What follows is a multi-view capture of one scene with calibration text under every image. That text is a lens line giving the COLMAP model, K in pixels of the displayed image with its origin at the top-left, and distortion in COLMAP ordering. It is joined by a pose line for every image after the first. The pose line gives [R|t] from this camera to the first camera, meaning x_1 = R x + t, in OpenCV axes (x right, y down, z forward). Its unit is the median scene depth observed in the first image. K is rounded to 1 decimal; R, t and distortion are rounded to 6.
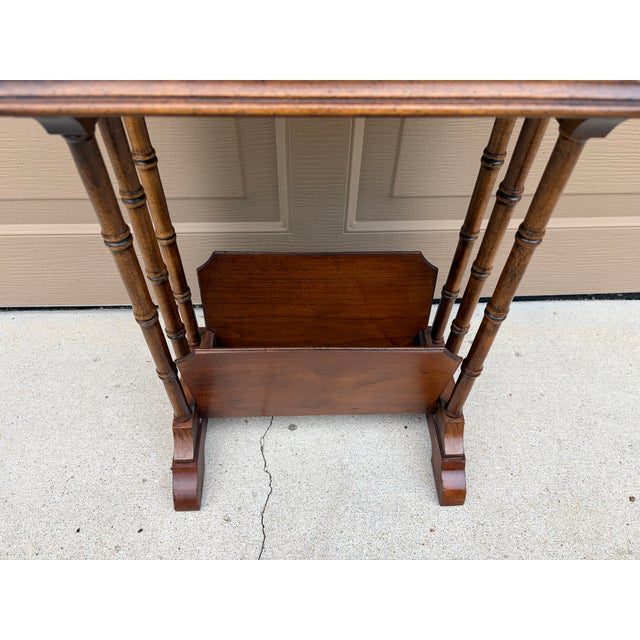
lens RADIAL K [[491.8, 0, 315.0], [0, 491.8, 324.6], [0, 0, 1]] dist [0.047742, -0.061959]
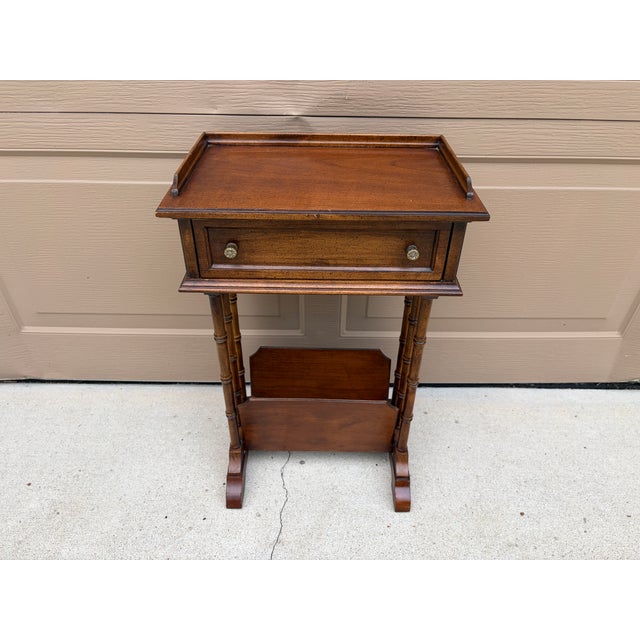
lens RADIAL K [[491.8, 0, 317.4], [0, 491.8, 322.2], [0, 0, 1]] dist [0.047742, -0.061959]
pose [[0.998971, 0.021720, -0.039805, 0.057517], [-0.029759, 0.976361, -0.214088, 0.121174], [0.034214, 0.215053, 0.976003, -0.640040]]
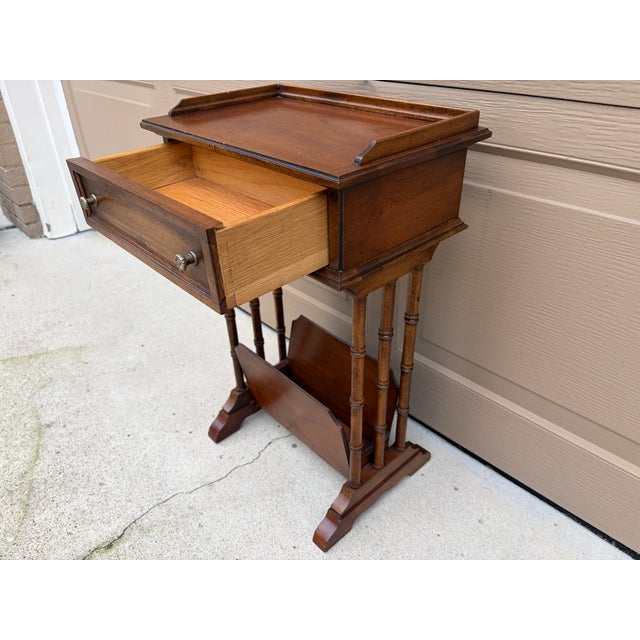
lens RADIAL K [[491.8, 0, 312.8], [0, 491.8, 321.8], [0, 0, 1]] dist [0.047742, -0.061959]
pose [[0.647237, 0.387935, -0.656194, 0.880176], [-0.548881, 0.834519, -0.048031, -0.062880], [0.528974, 0.391260, 0.753062, -0.232875]]
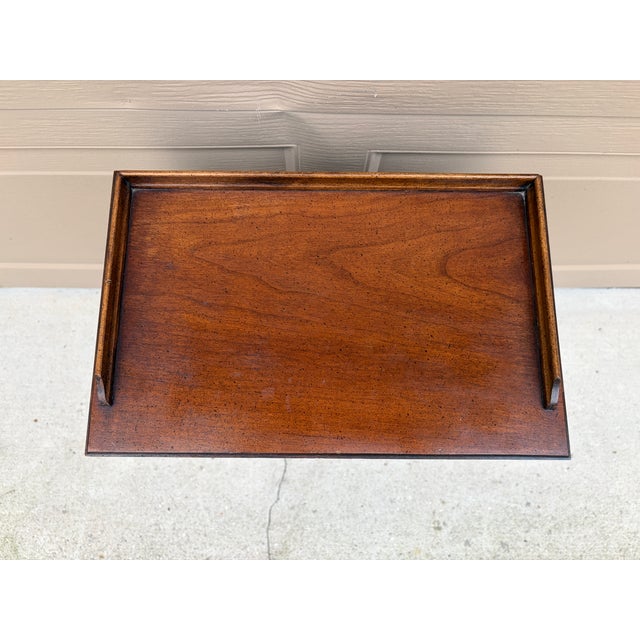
lens RADIAL K [[491.8, 0, 316.0], [0, 491.8, 323.7], [0, 0, 1]] dist [0.047742, -0.061959]
pose [[0.999085, 0.037797, -0.020036, 0.015642], [-0.023942, 0.882173, 0.470316, -0.752199], [0.035451, -0.469405, 0.882271, -0.252794]]
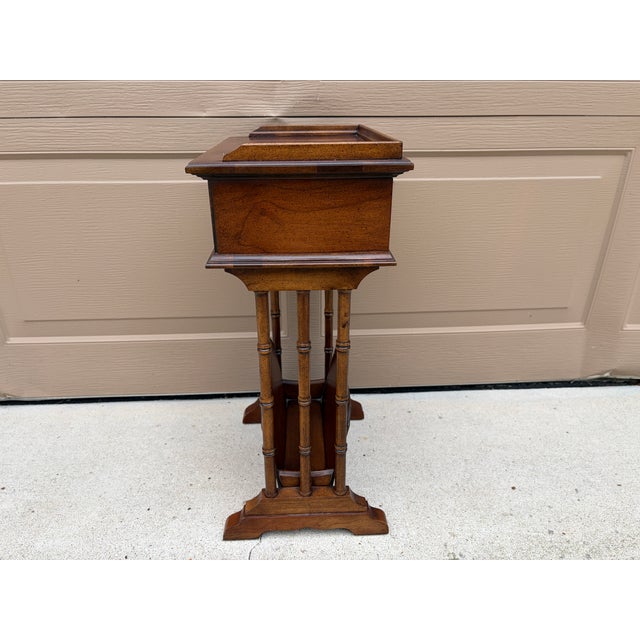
lens RADIAL K [[491.8, 0, 314.8], [0, 491.8, 320.7], [0, 0, 1]] dist [0.047742, -0.061959]
pose [[0.999752, -0.022083, 0.002708, 0.041195], [0.021167, 0.906608, -0.421443, 0.511447], [0.006851, 0.421396, 0.906851, -0.589406]]
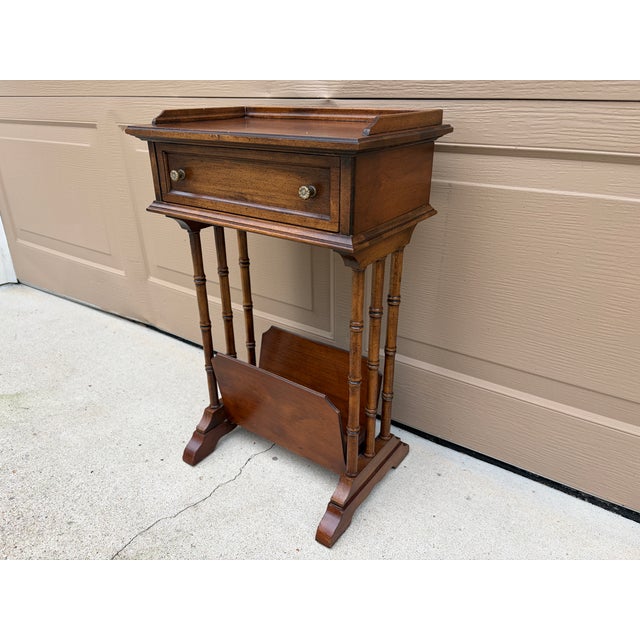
lens RADIAL K [[491.8, 0, 314.0], [0, 491.8, 319.7], [0, 0, 1]] dist [0.047742, -0.061959]
pose [[0.789394, 0.241286, -0.564480, 0.827680], [-0.450880, 0.851907, -0.266386, 0.214620], [0.416609, 0.464797, 0.781281, -0.286361]]
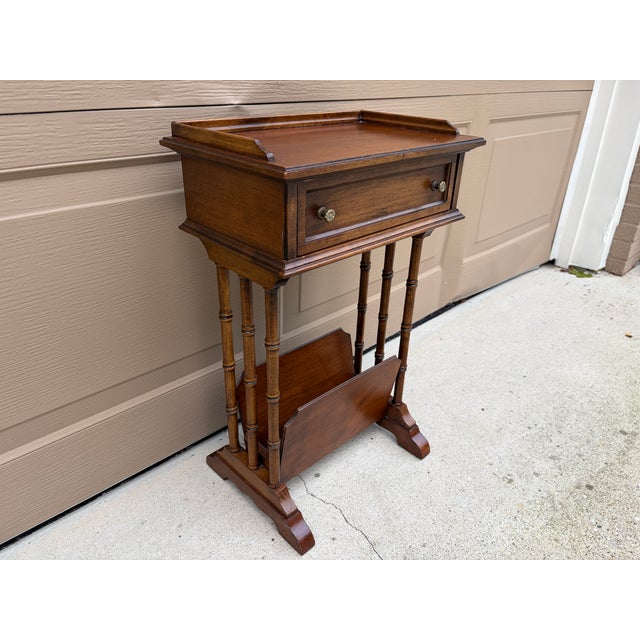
lens RADIAL K [[491.8, 0, 319.2], [0, 491.8, 321.5], [0, 0, 1]] dist [0.047742, -0.061959]
pose [[0.744865, -0.309250, 0.591220, -0.808159], [0.494412, 0.850838, -0.177851, 0.097337], [-0.448032, 0.424782, 0.786656, -0.323498]]
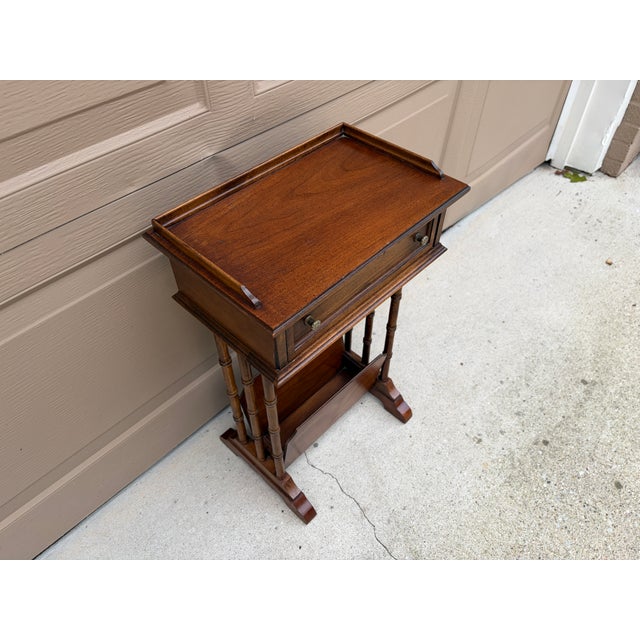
lens RADIAL K [[491.8, 0, 319.1], [0, 491.8, 321.2], [0, 0, 1]] dist [0.047742, -0.061959]
pose [[0.717346, -0.528077, 0.454477, -0.623003], [0.538155, 0.834267, 0.119948, -0.361354], [-0.442497, 0.158535, 0.882645, -0.578634]]
